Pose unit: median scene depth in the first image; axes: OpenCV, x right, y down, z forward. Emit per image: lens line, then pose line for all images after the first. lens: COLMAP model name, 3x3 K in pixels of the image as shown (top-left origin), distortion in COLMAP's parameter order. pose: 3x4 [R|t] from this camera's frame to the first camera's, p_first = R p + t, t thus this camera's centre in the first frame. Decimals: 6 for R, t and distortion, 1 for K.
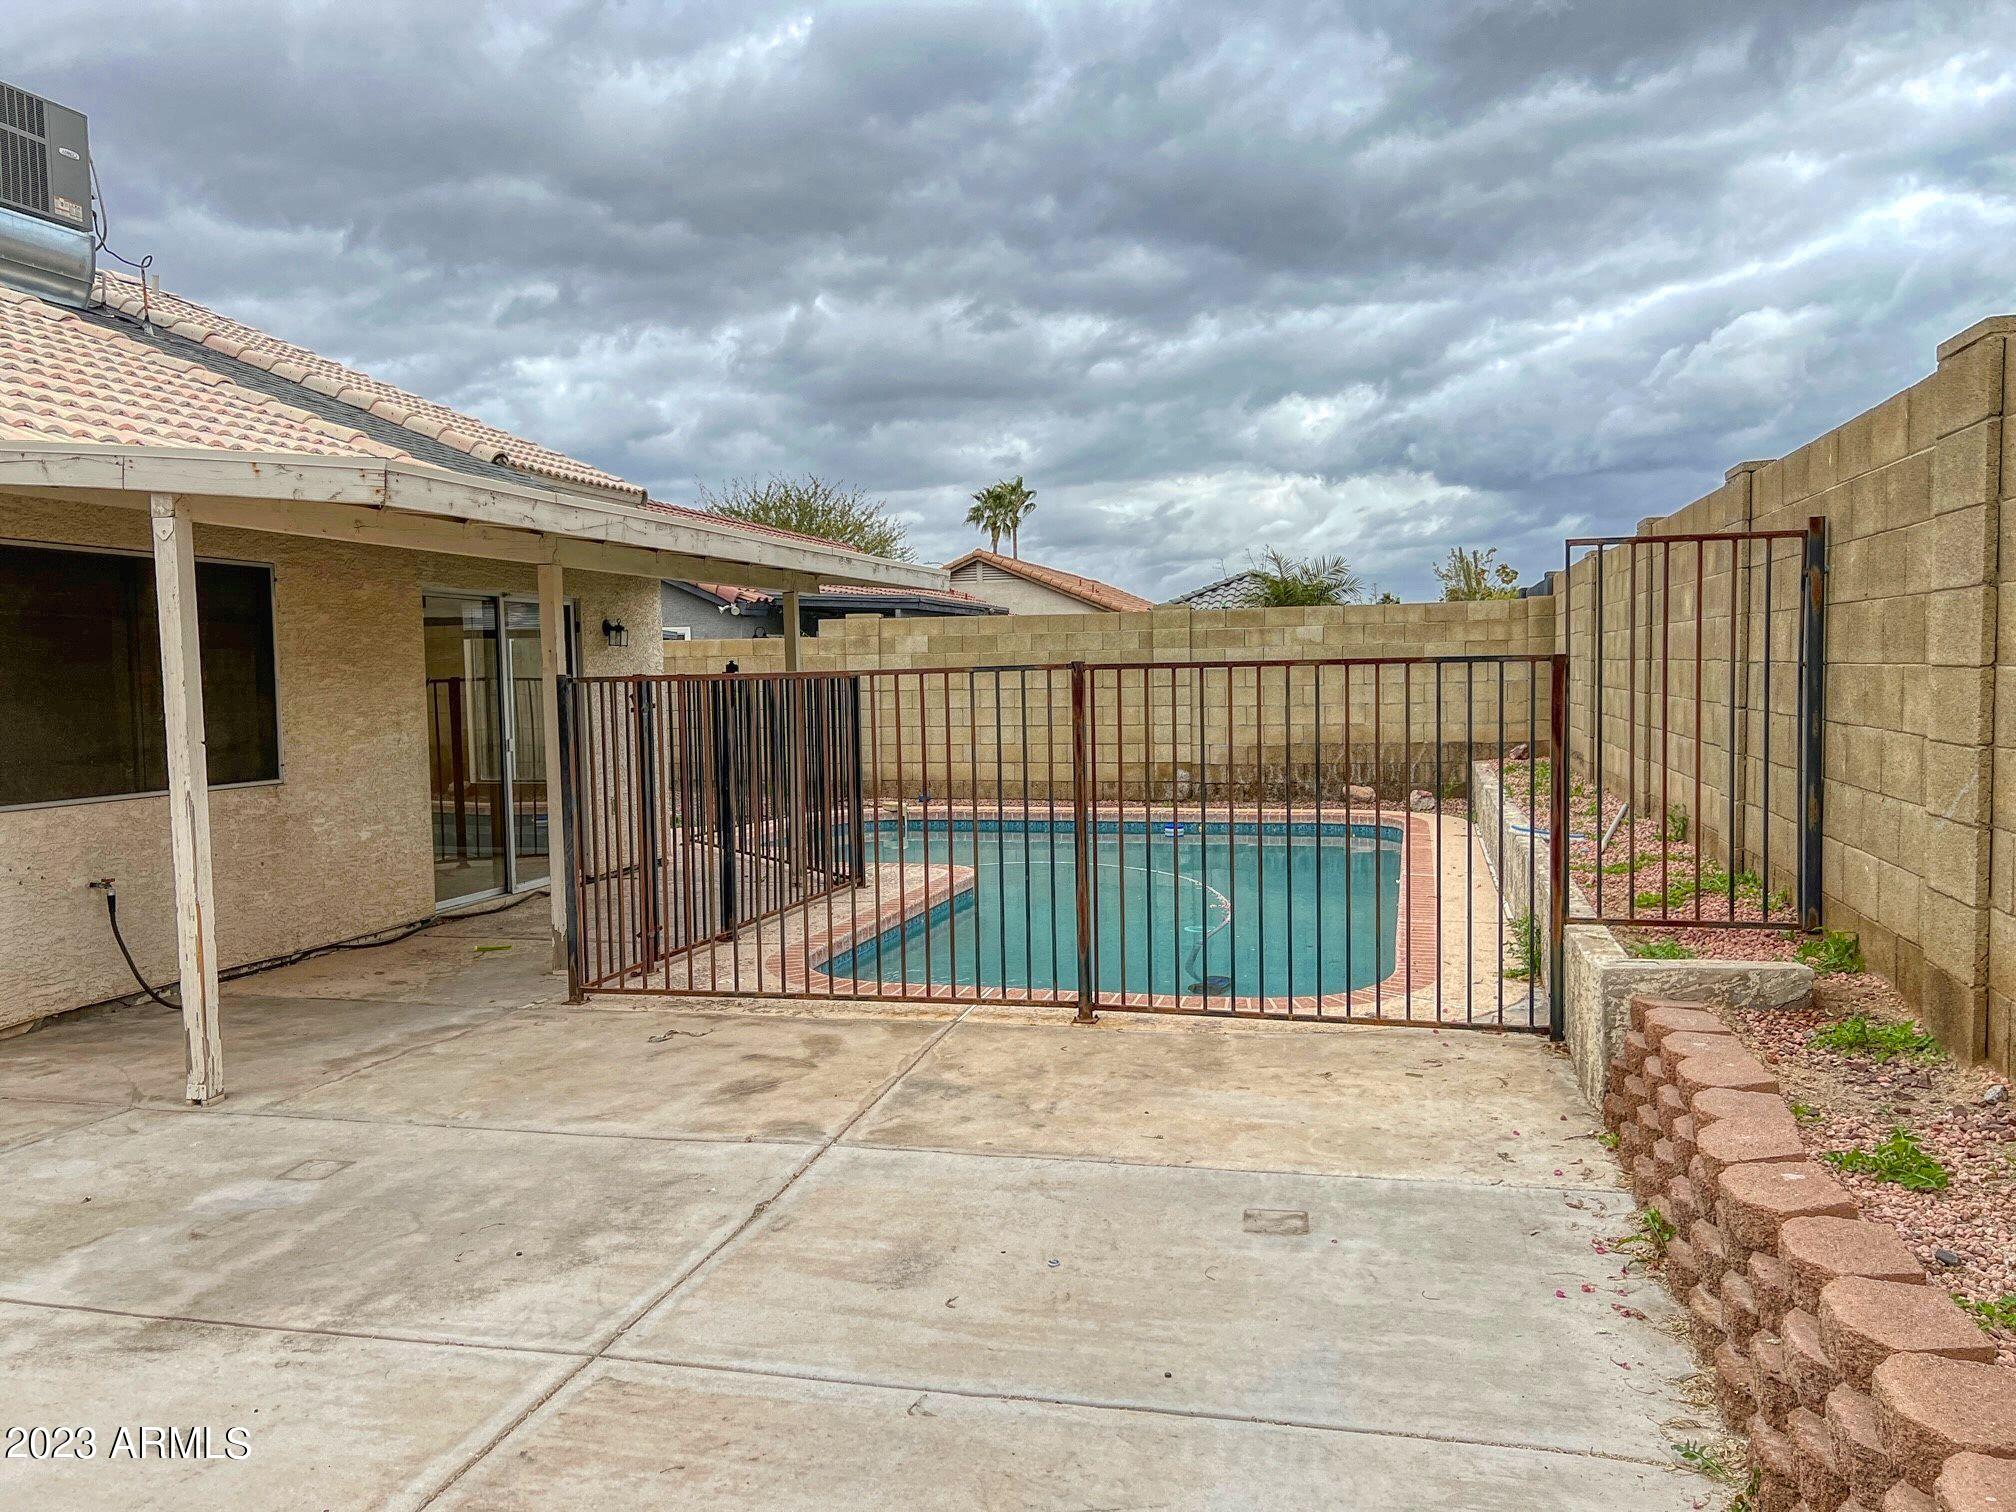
lens RADIAL K [[1494.8, 0, 1001.8], [0, 1494.8, 736.5], [0, 0, 1]] dist [0.024060, -0.031100]
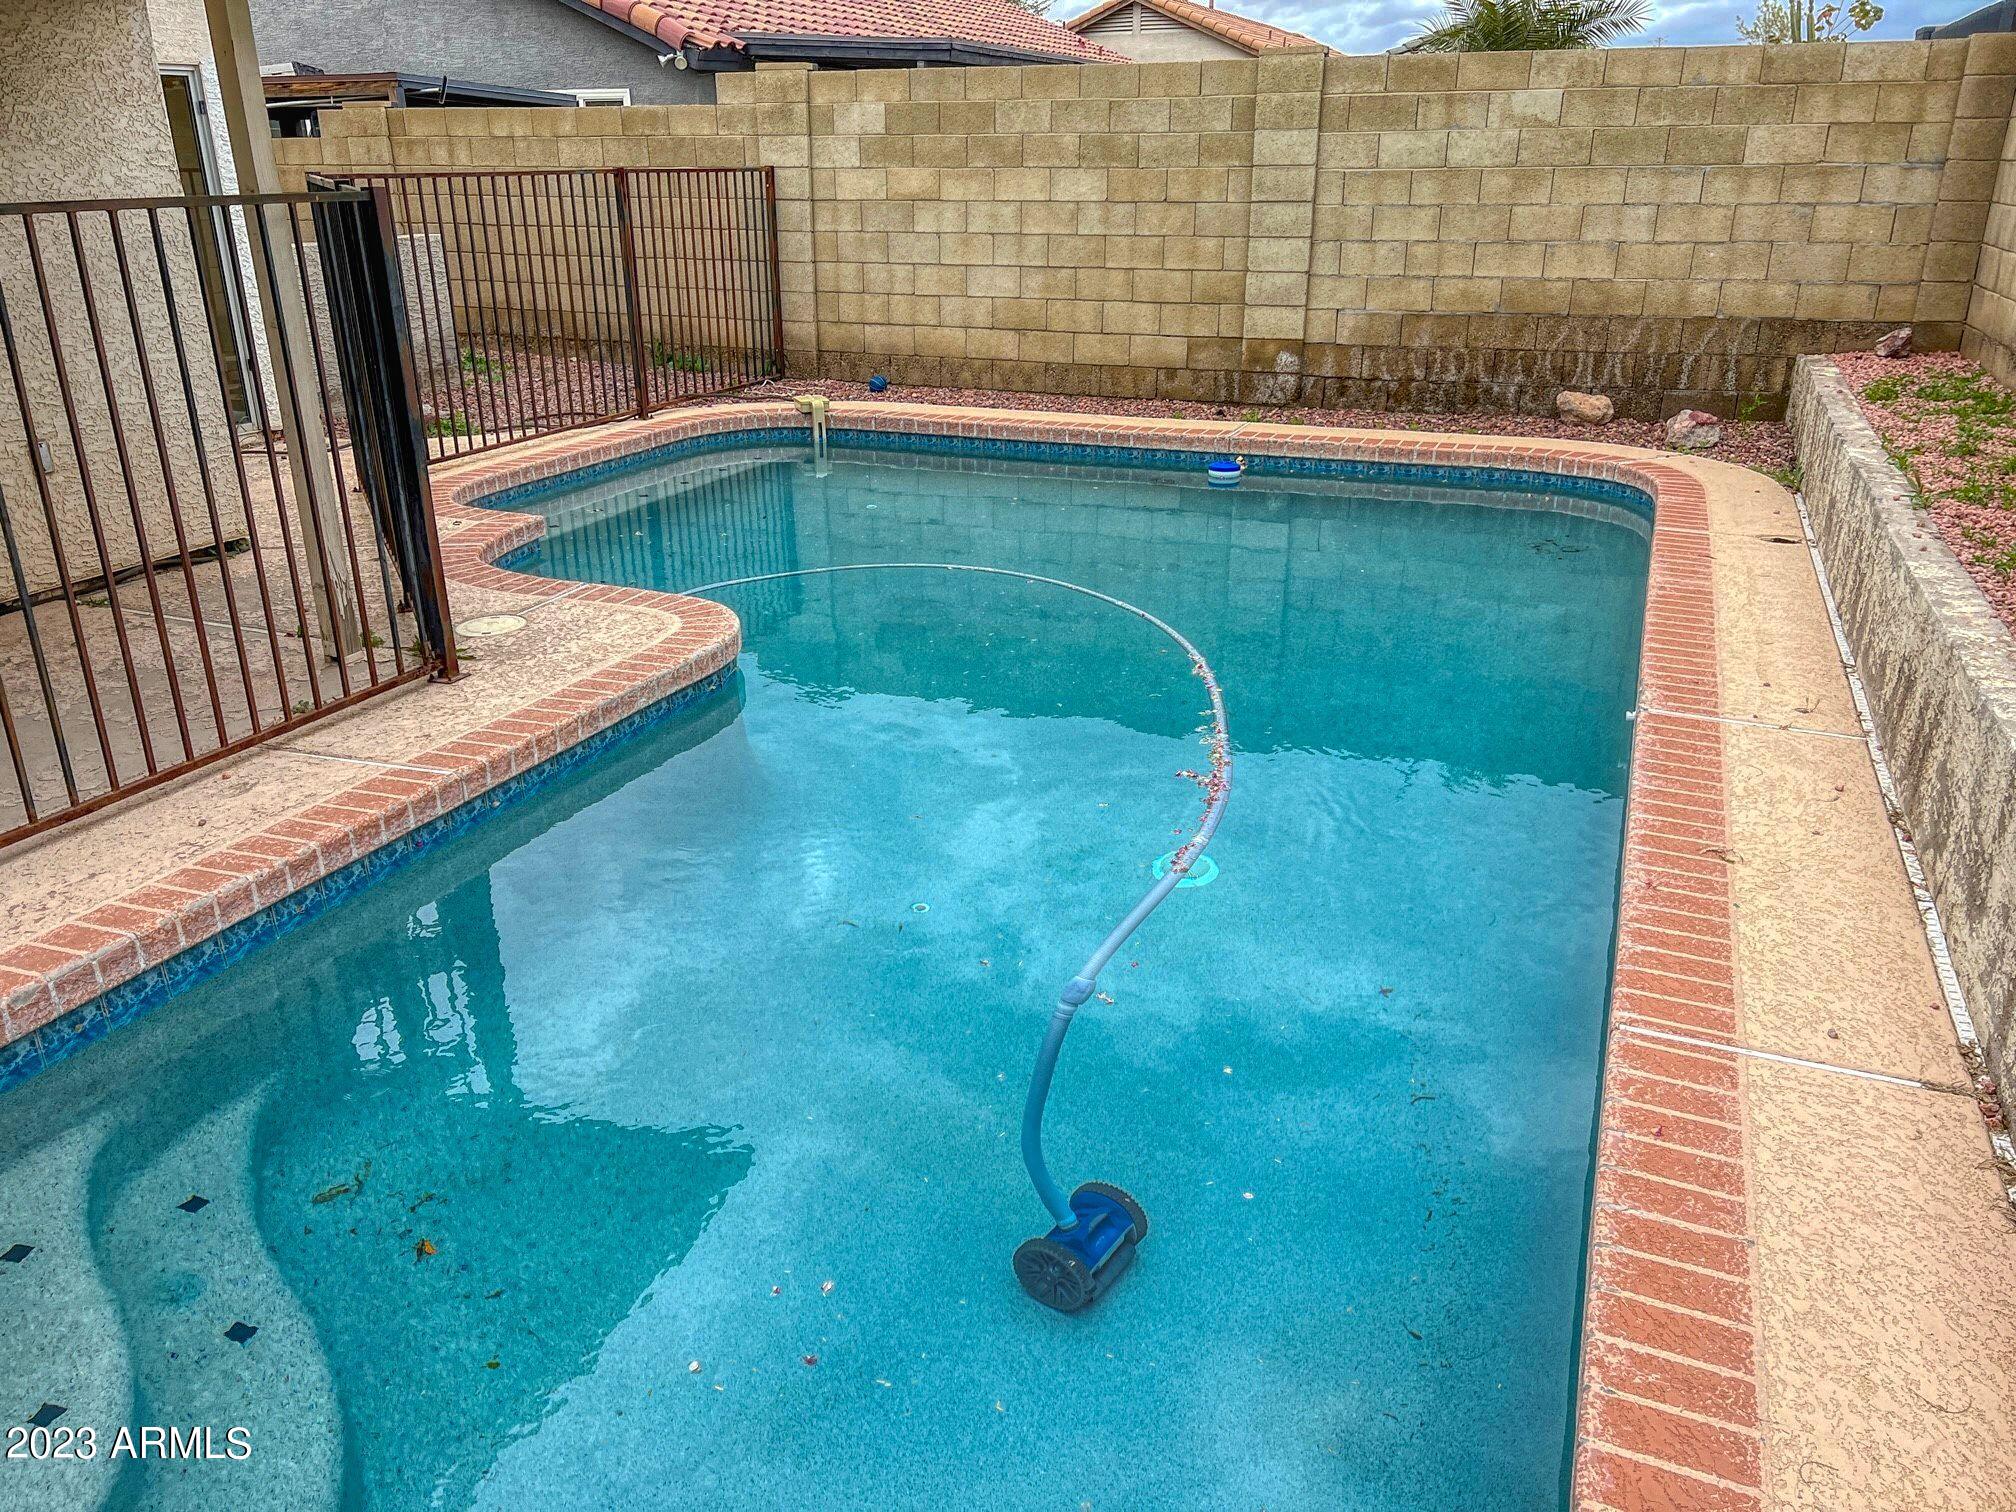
lens RADIAL K [[1494.8, 0, 1014.2], [0, 1494.8, 790.7], [0, 0, 1]] dist [0.024060, -0.031100]
pose [[0.992934, 0.058001, -0.103528, 0.121614], [-0.018093, 0.936209, 0.350977, -0.031974], [0.117281, -0.346623, 0.930644, 0.527107]]
